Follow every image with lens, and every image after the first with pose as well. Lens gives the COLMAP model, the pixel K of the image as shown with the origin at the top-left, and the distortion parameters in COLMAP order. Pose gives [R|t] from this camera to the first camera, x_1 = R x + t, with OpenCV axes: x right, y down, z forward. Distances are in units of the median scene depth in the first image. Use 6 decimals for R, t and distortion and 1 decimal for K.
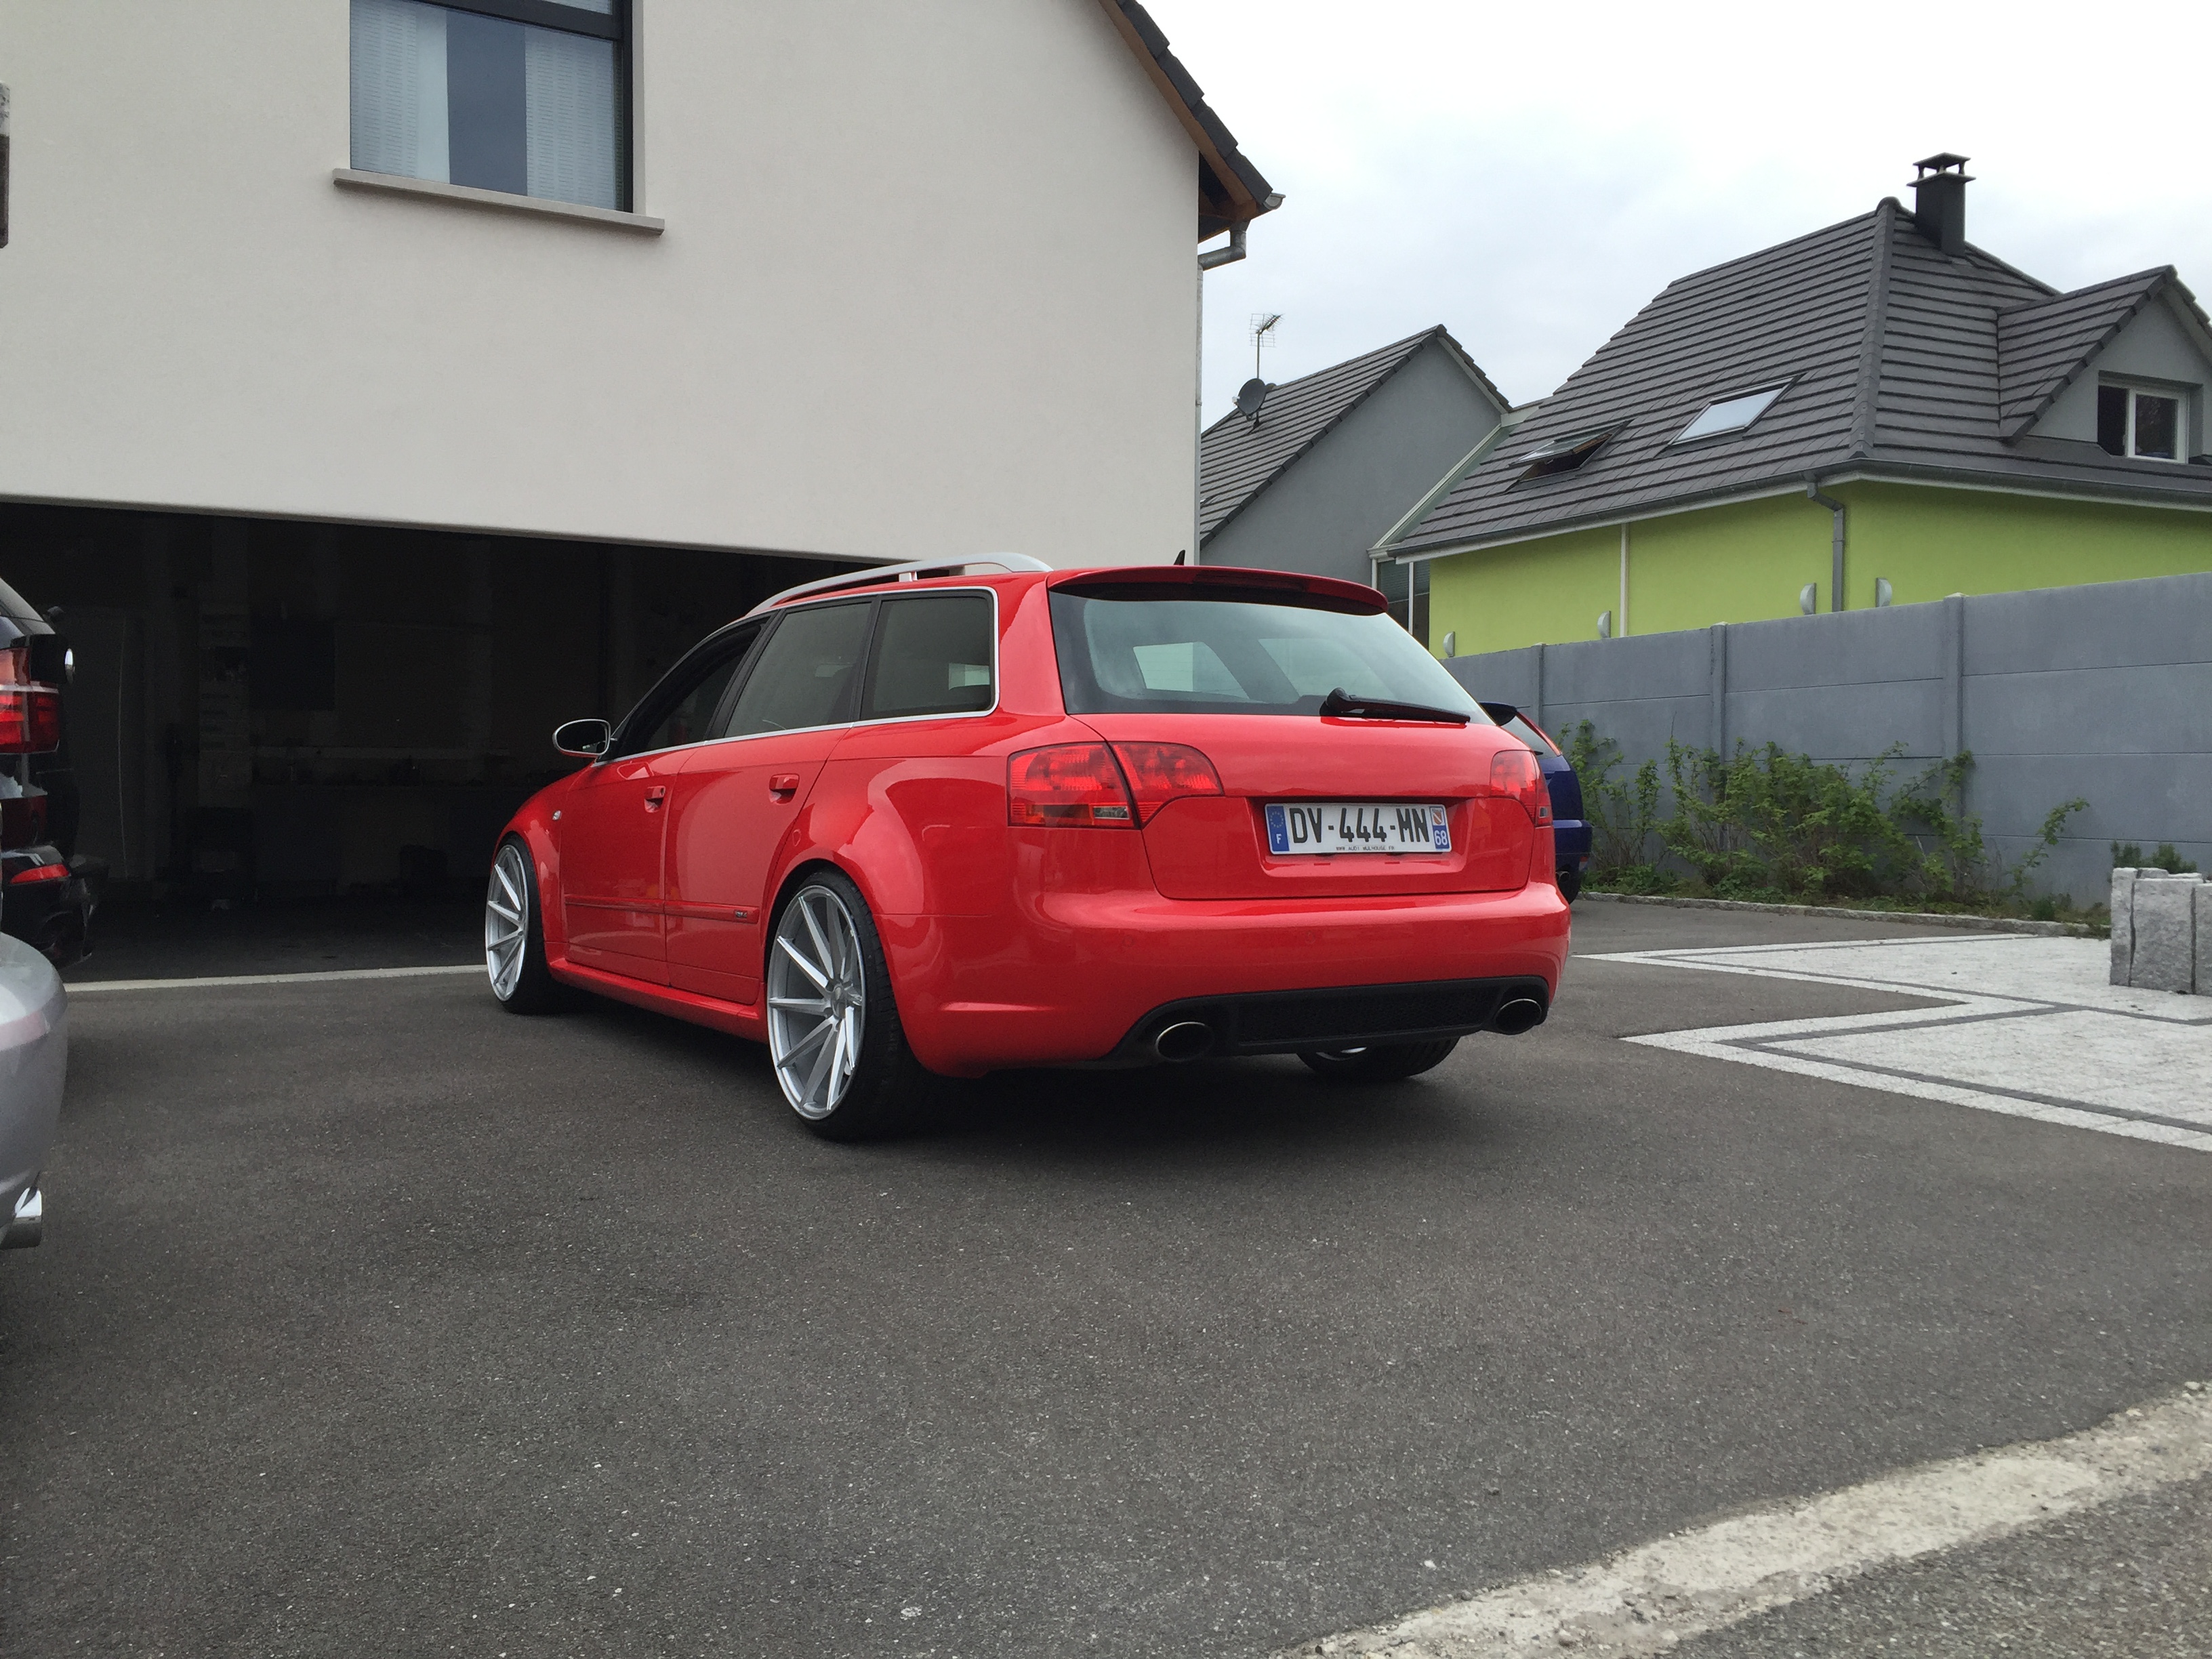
lens RADIAL K [[1869.7, 0, 1106.0], [0, 1869.7, 829.5], [0, 0, 1]] dist [0.092325, -0.112666]
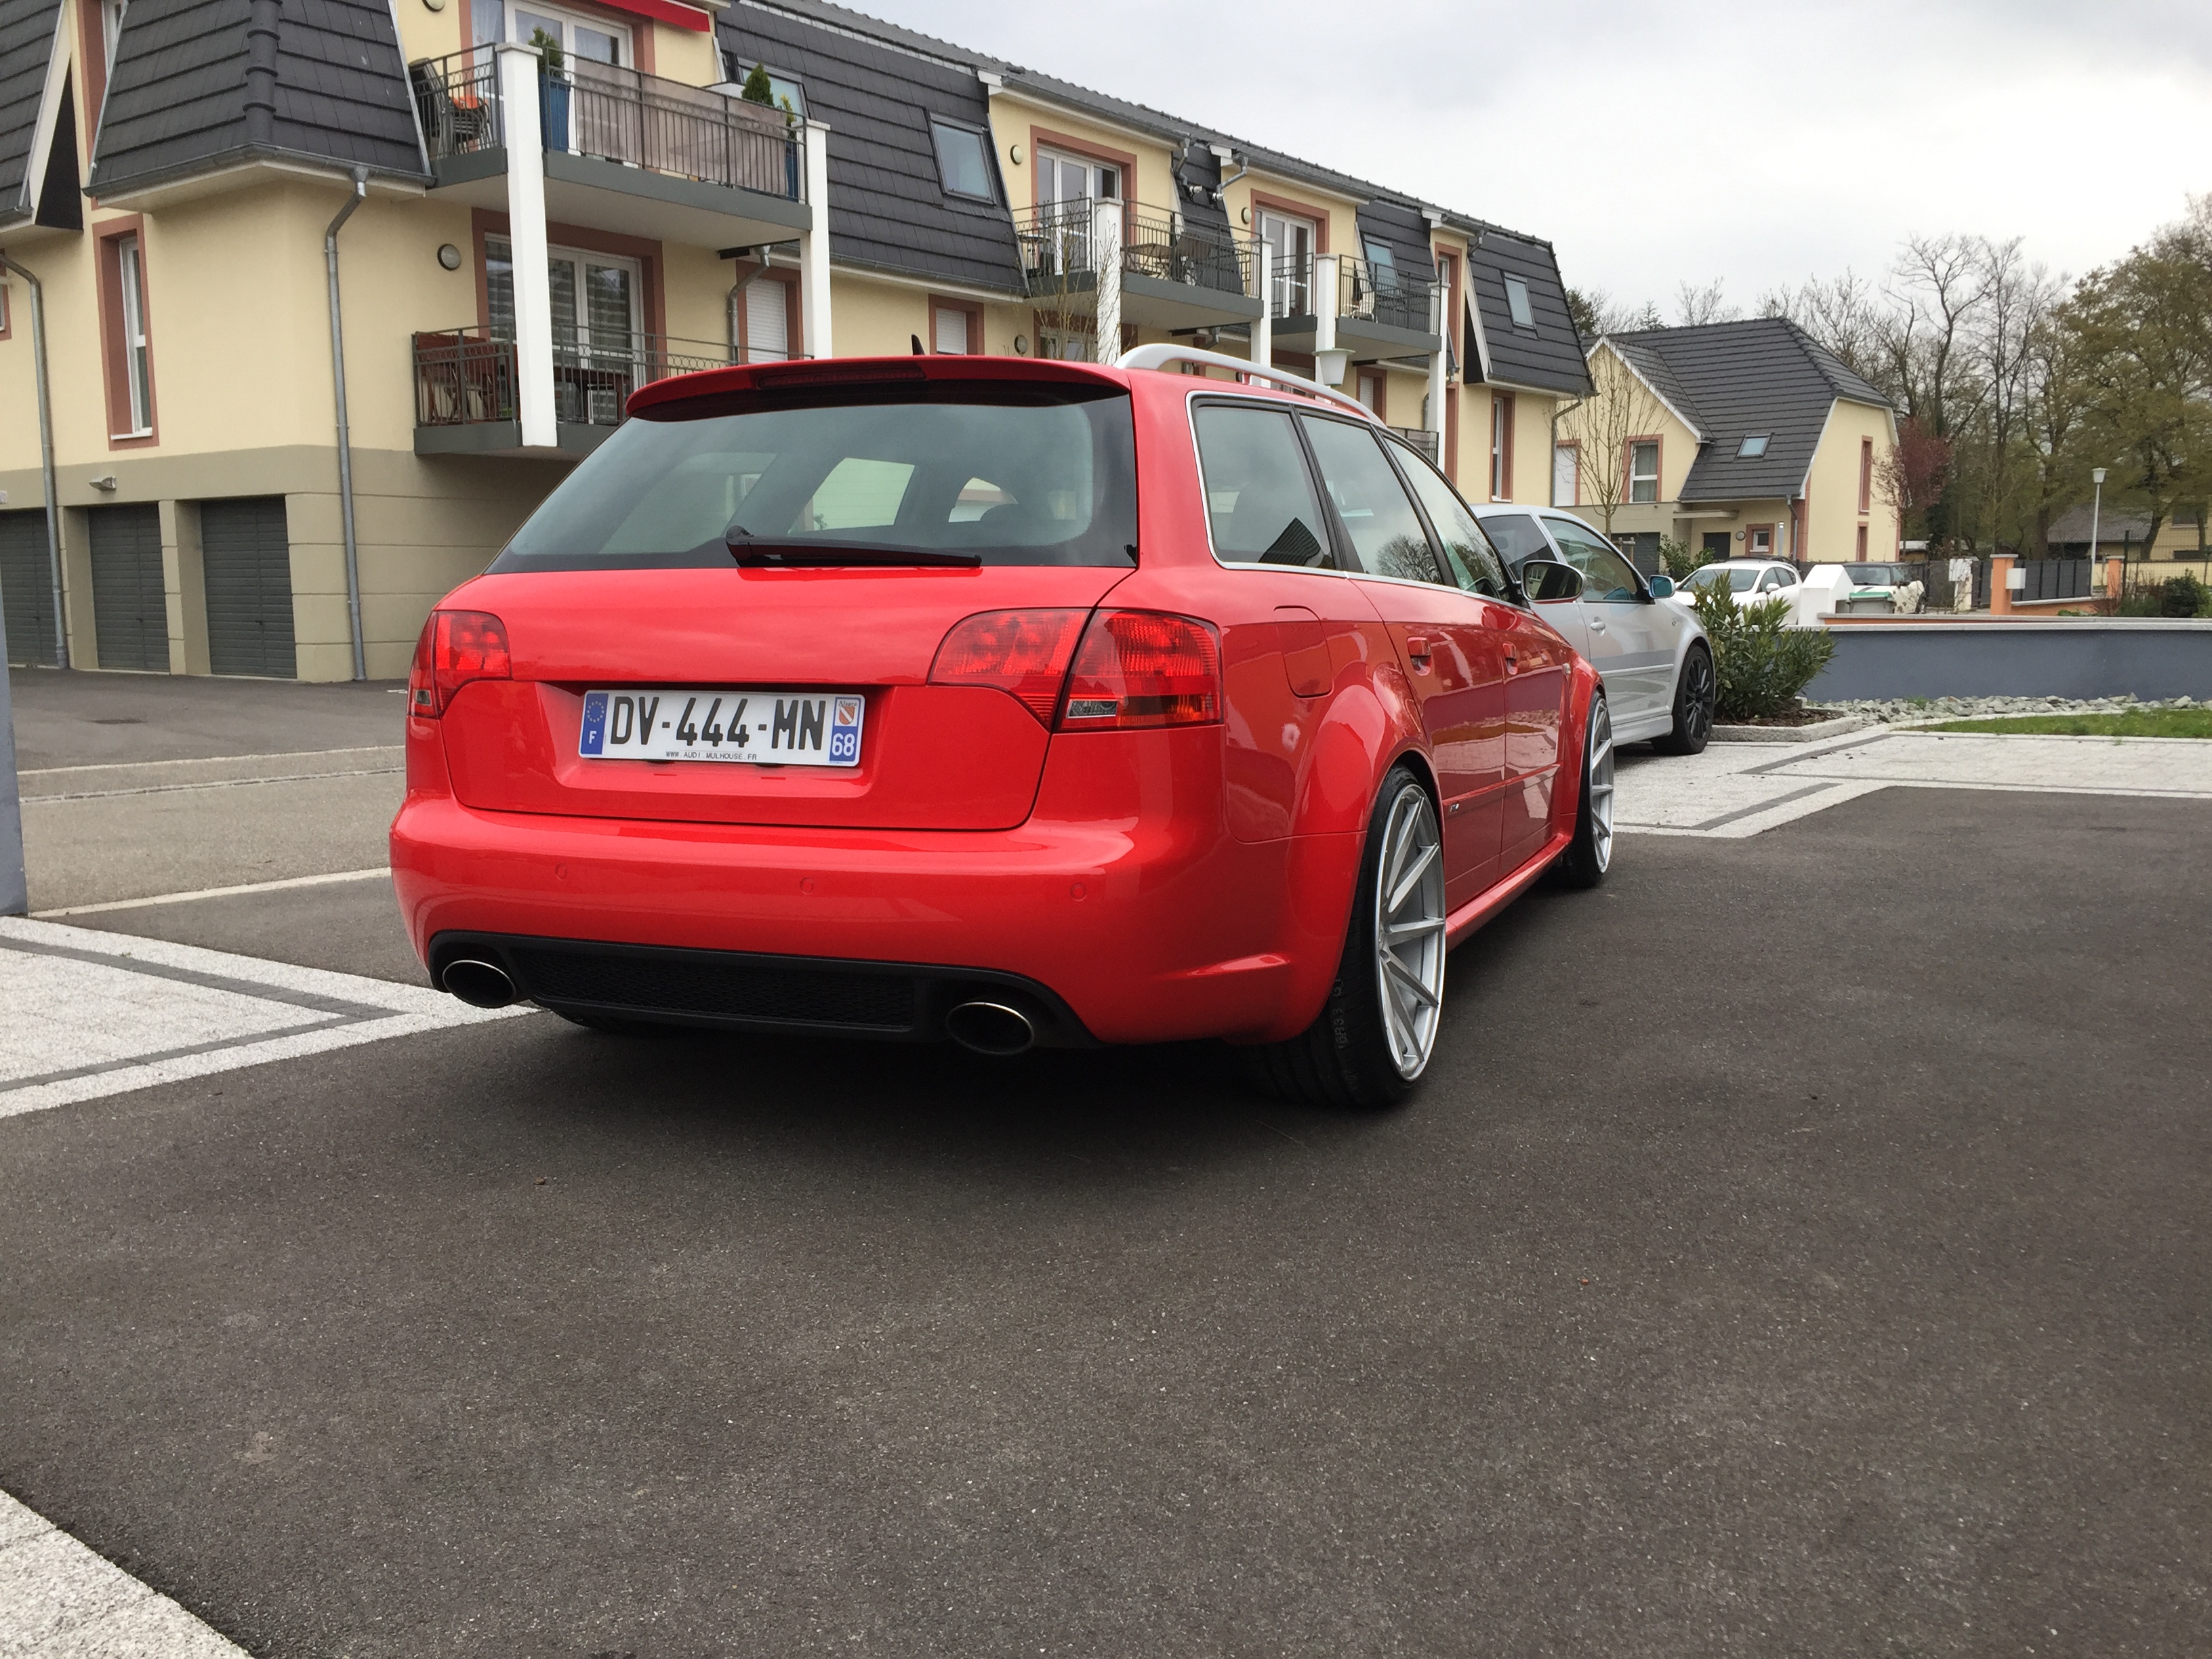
lens RADIAL K [[1869.7, 0, 1106.0], [0, 1869.7, 829.5], [0, 0, 1]] dist [0.092325, -0.112666]
pose [[0.592223, 0.086579, -0.801110, 0.791679], [-0.005711, 0.994637, 0.103272, -0.035982], [0.805754, -0.056585, 0.589541, 0.693901]]
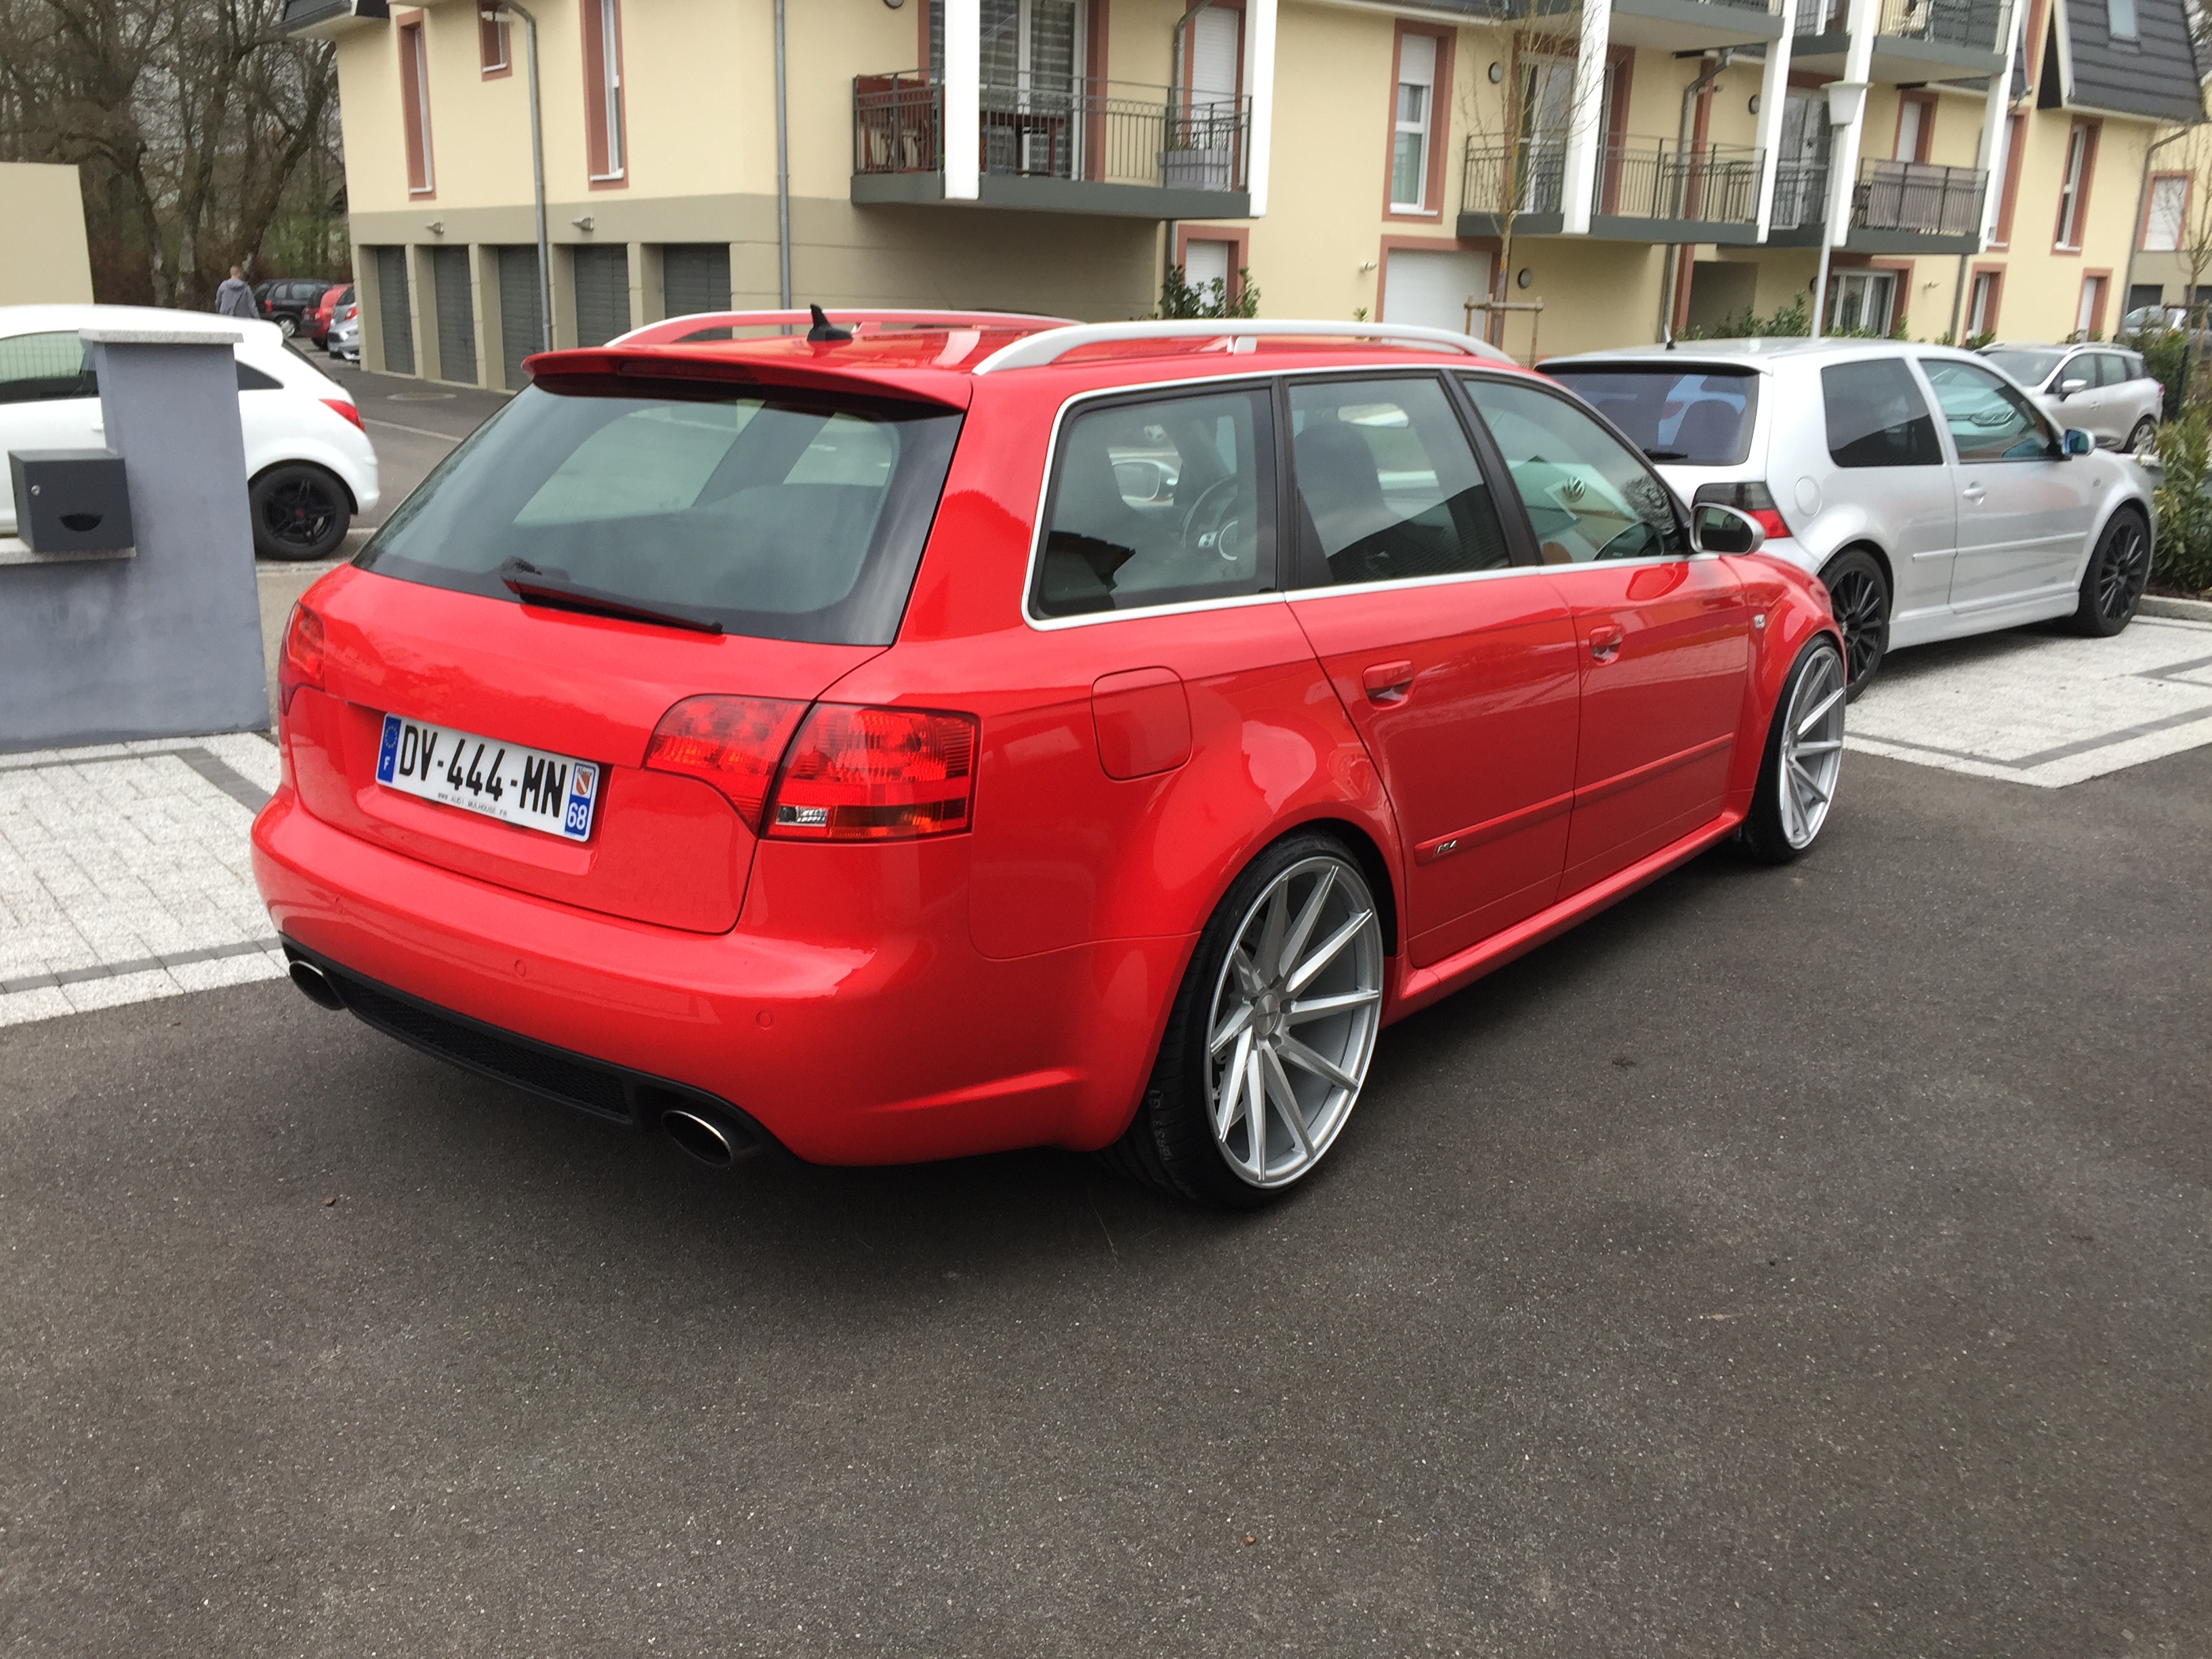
lens RADIAL K [[1869.7, 0, 1106.0], [0, 1869.7, 829.5], [0, 0, 1]] dist [0.092325, -0.112666]
pose [[0.361473, 0.246820, -0.899120, 0.823800], [-0.042662, 0.967694, 0.248493, -0.157624], [0.931406, -0.051466, 0.360325, 0.959030]]
